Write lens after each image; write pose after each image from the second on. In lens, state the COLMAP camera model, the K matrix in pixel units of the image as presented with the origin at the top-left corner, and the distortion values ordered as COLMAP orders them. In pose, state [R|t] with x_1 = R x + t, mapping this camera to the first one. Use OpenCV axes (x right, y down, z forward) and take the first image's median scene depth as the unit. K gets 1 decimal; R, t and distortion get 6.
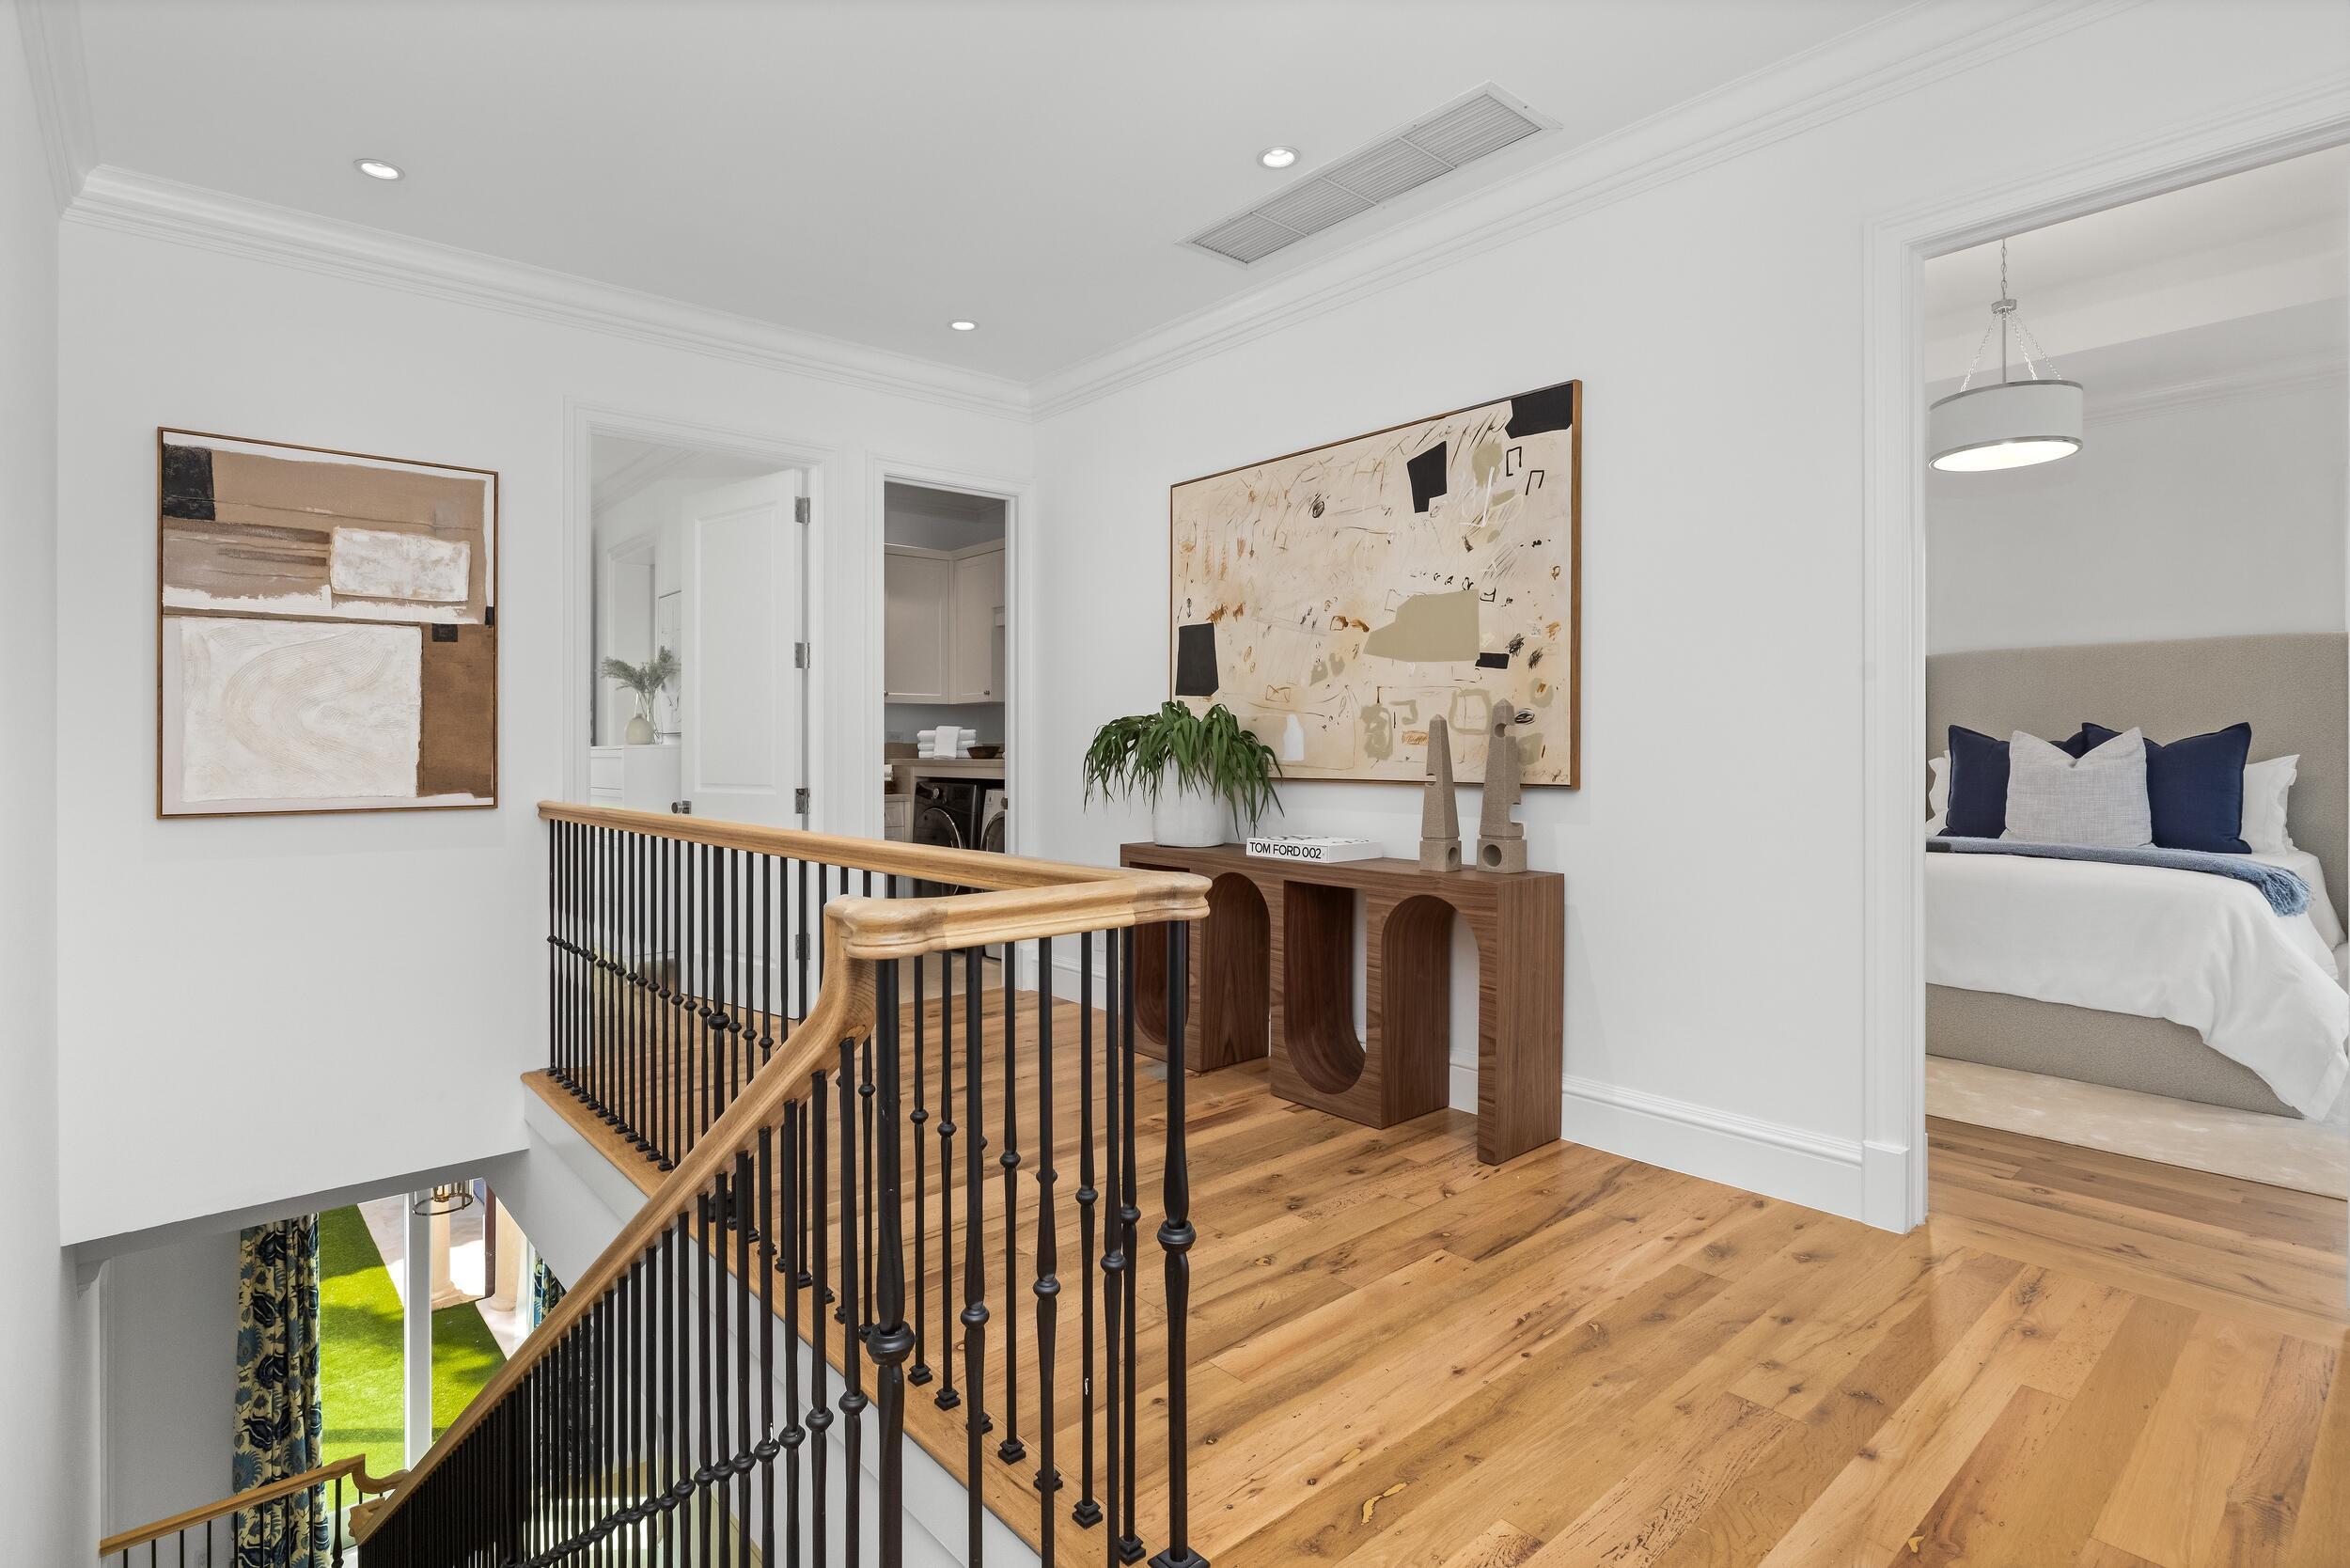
lens RADIAL K [[1156.5, 0, 1192.4], [0, 1156.5, 758.6], [0, 0, 1]] dist [-0.004413, -0.000188]
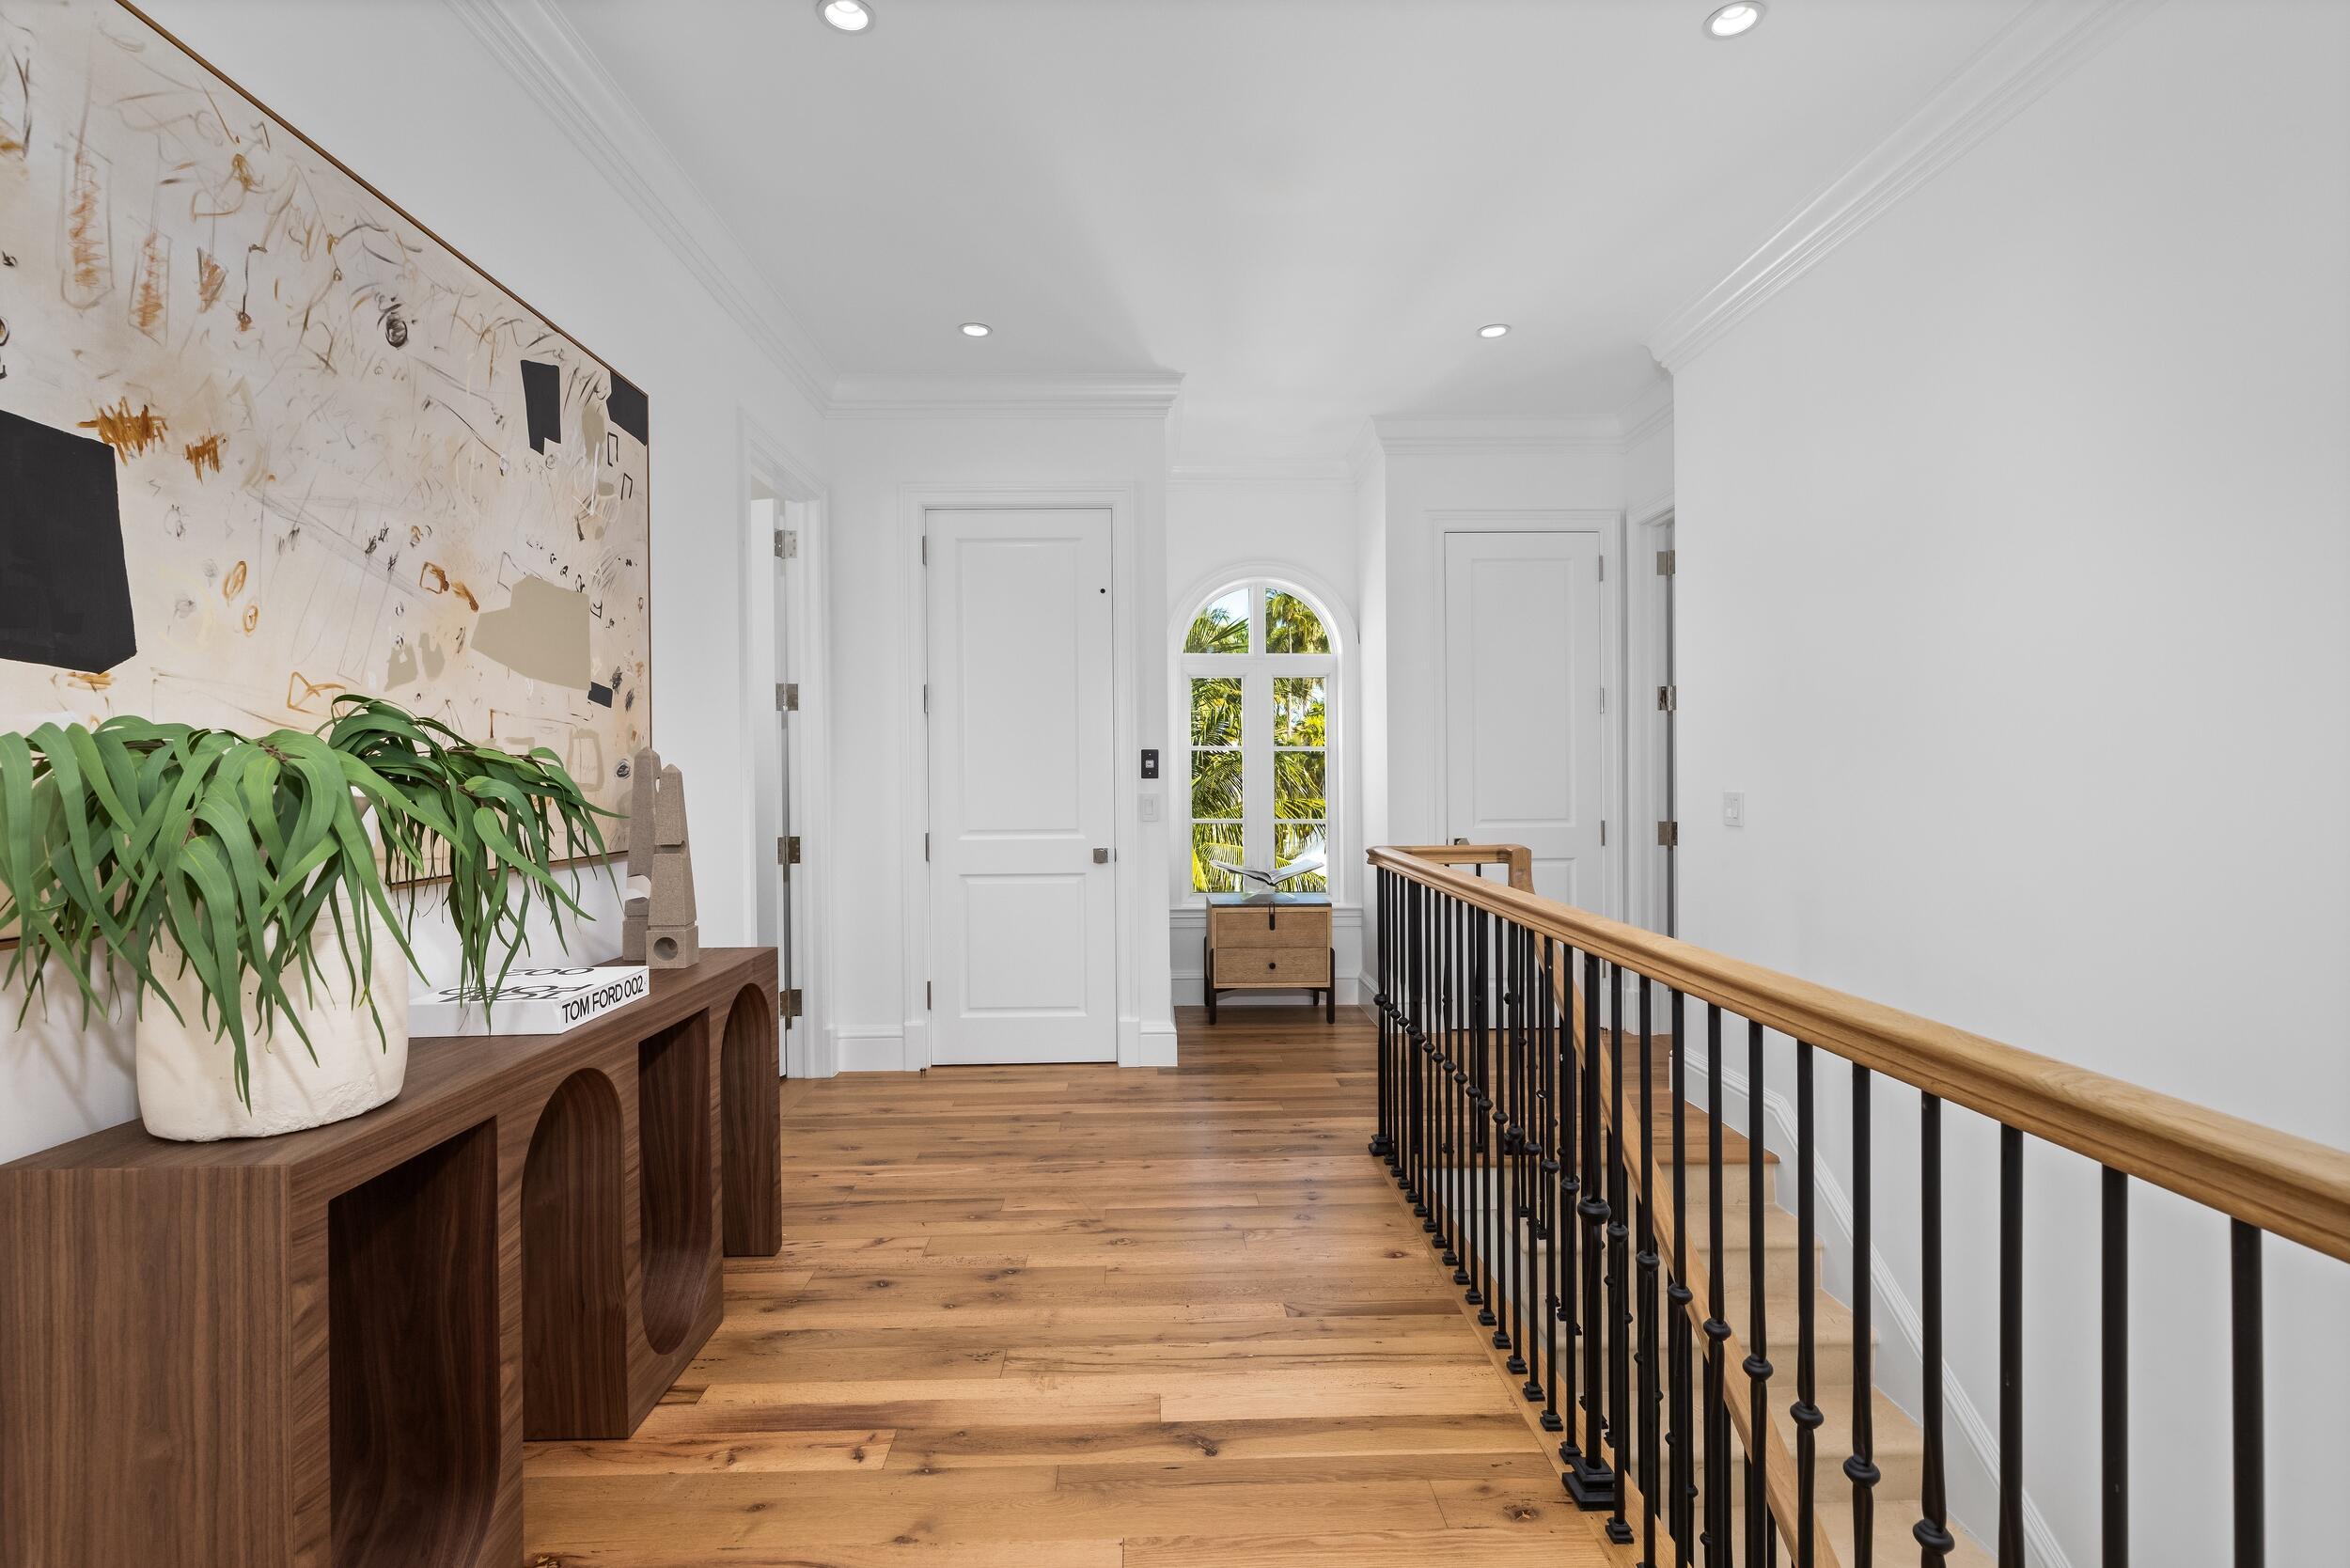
lens RADIAL K [[1131.8, 0, 1191.0], [0, 1131.8, 784.4], [0, 0, 1]] dist [0.002883, 0.000343]
pose [[-0.769025, -0.001643, 0.639216, -0.502812], [0.008429, 0.999884, 0.012711, -0.029937], [-0.639163, 0.015163, -0.768922, 1.271769]]
